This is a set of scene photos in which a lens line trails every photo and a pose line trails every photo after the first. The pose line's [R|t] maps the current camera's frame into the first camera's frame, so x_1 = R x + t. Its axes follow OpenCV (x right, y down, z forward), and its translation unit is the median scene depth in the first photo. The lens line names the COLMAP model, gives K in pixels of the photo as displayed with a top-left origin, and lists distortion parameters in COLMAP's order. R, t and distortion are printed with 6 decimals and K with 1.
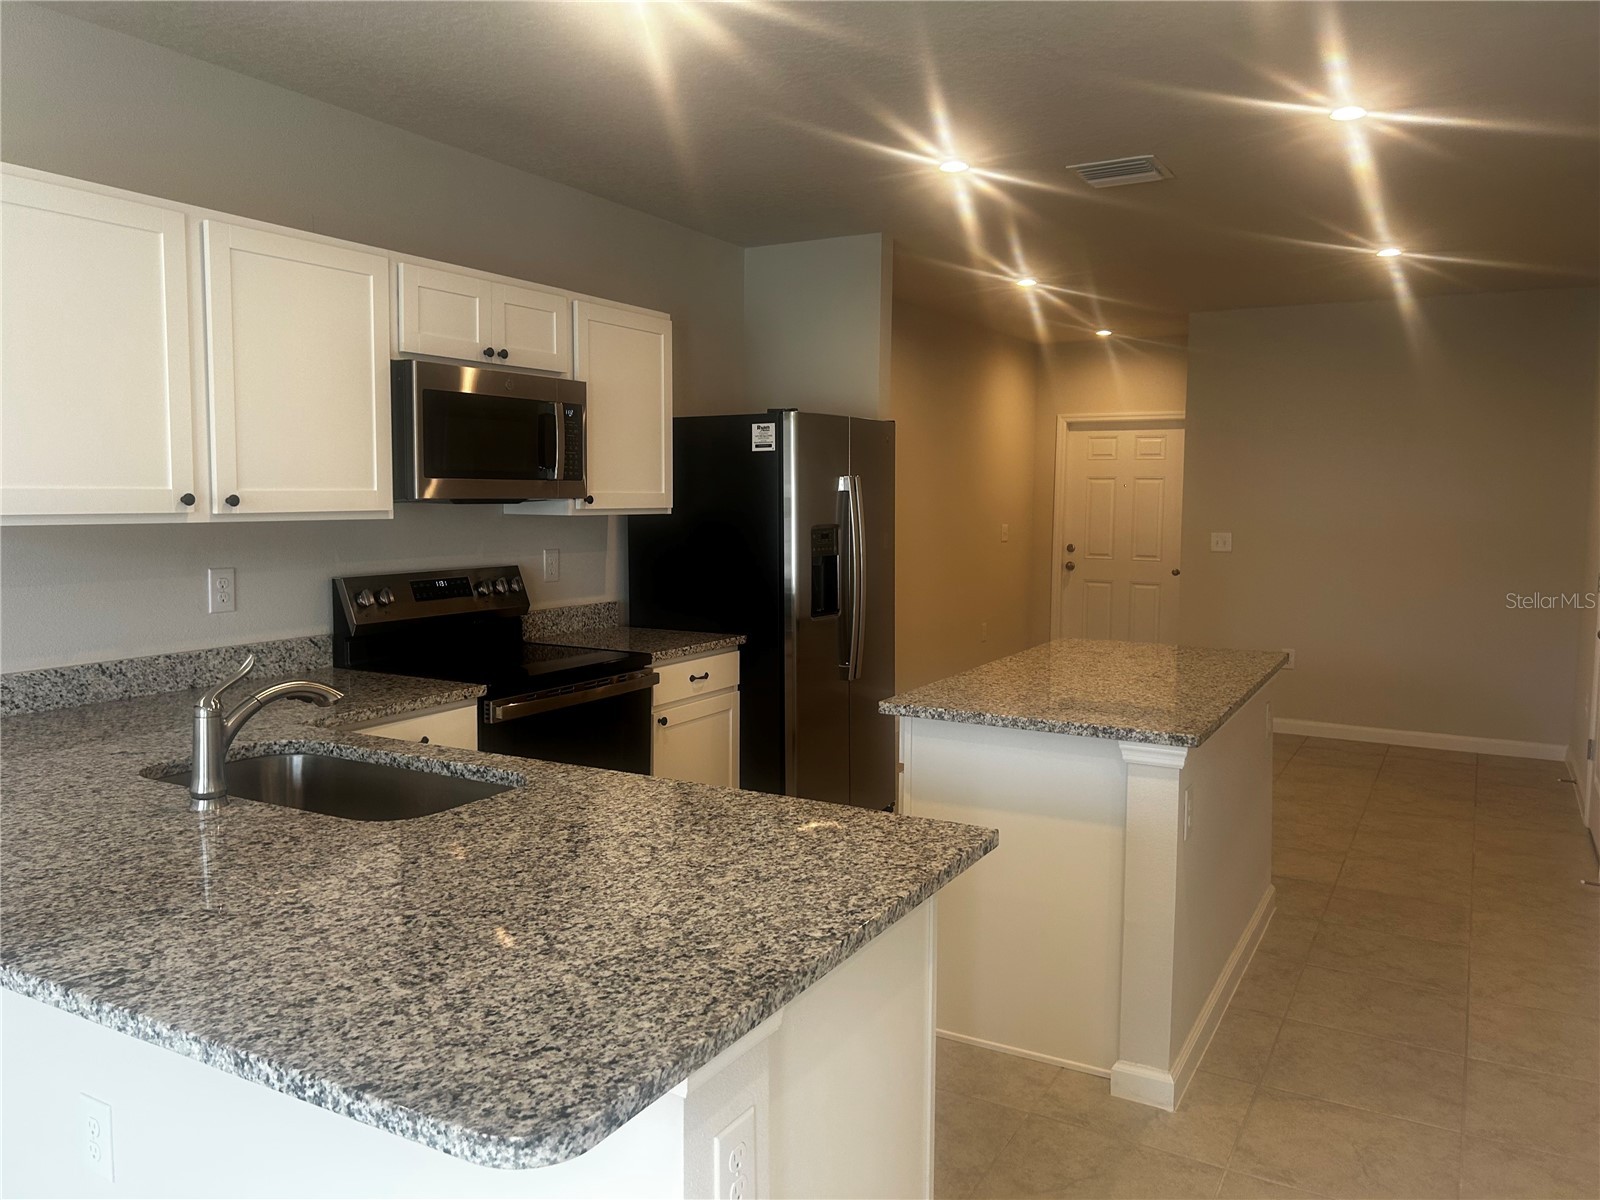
lens RADIAL K [[1205.2, 0, 798.3], [0, 1205.2, 595.3], [0, 0, 1]] dist [0.063543, -0.050926]
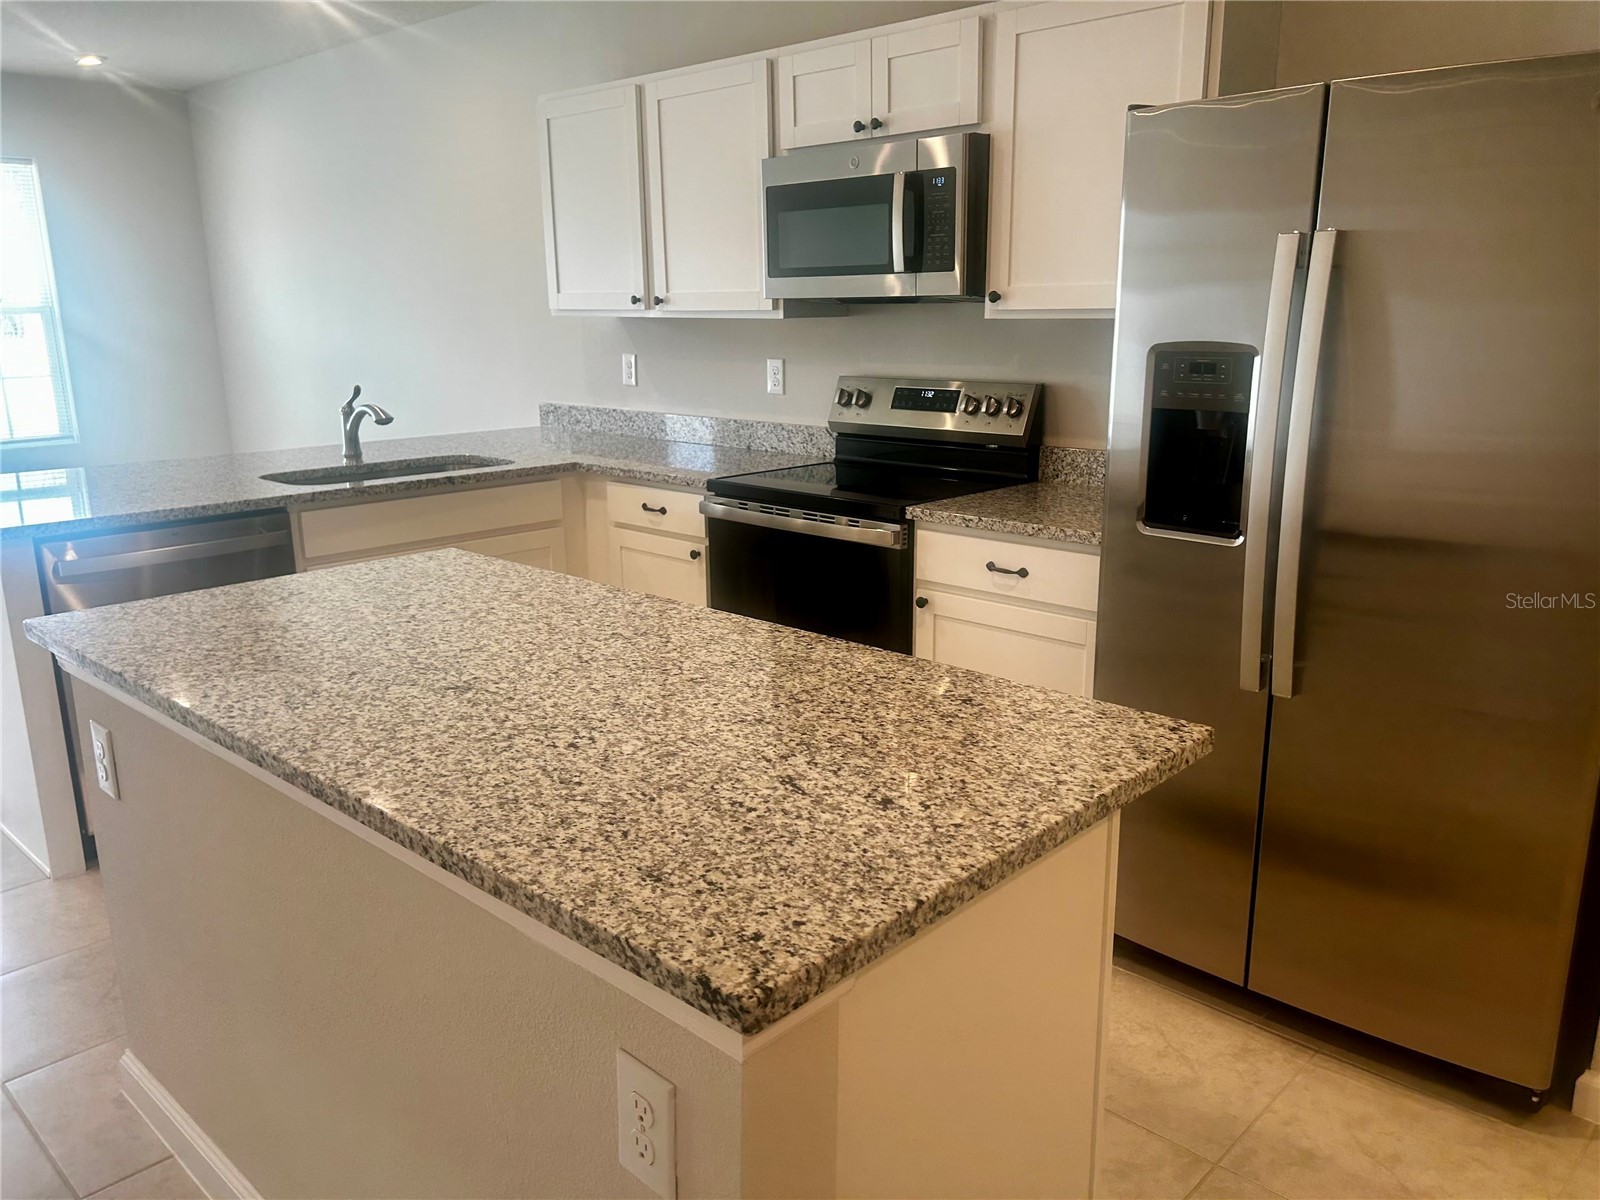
lens RADIAL K [[1205.2, 0, 798.8], [0, 1205.2, 605.3], [0, 0, 1]] dist [0.063543, -0.050926]
pose [[-0.236523, 0.234911, -0.942801, 0.586237], [-0.071994, 0.963429, 0.258113, -0.078314], [0.968955, 0.128926, -0.210961, 1.035836]]
